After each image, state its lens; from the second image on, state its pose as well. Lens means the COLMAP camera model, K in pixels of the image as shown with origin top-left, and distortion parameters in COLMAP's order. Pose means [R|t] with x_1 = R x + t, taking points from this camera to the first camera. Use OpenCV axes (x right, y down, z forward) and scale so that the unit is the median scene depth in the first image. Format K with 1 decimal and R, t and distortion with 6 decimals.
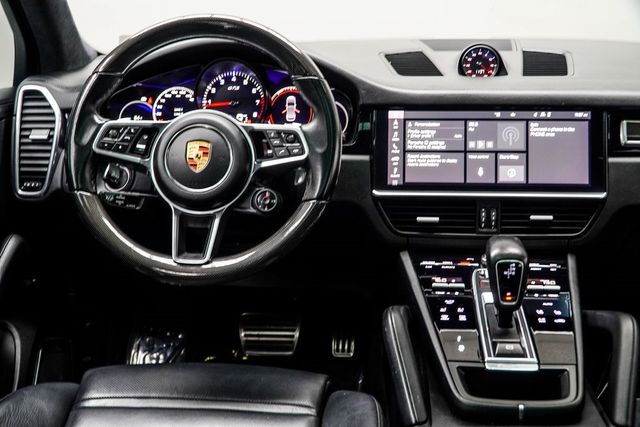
lens RADIAL K [[836.7, 0, 292.7], [0, 836.7, 218.7], [0, 0, 1]] dist [-0.031887, 0.000000]
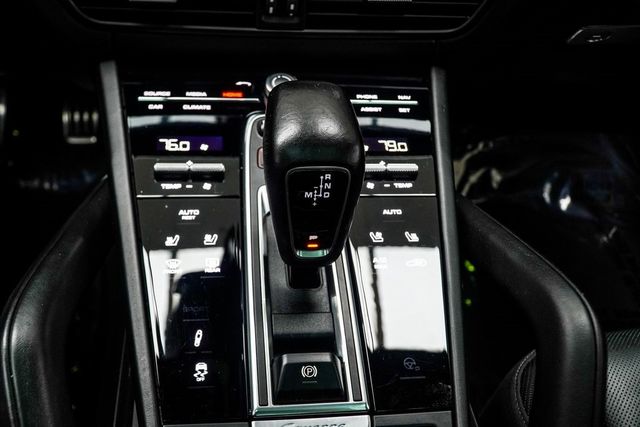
lens RADIAL K [[711.3, 0, 305.6], [0, 711.3, 213.9], [0, 0, 1]] dist [0.028378, 0.000000]
pose [[0.974031, -0.065126, 0.216845, 0.150663], [-0.038253, 0.896635, 0.441115, -0.068631], [-0.223159, -0.437955, 0.870859, 0.587799]]
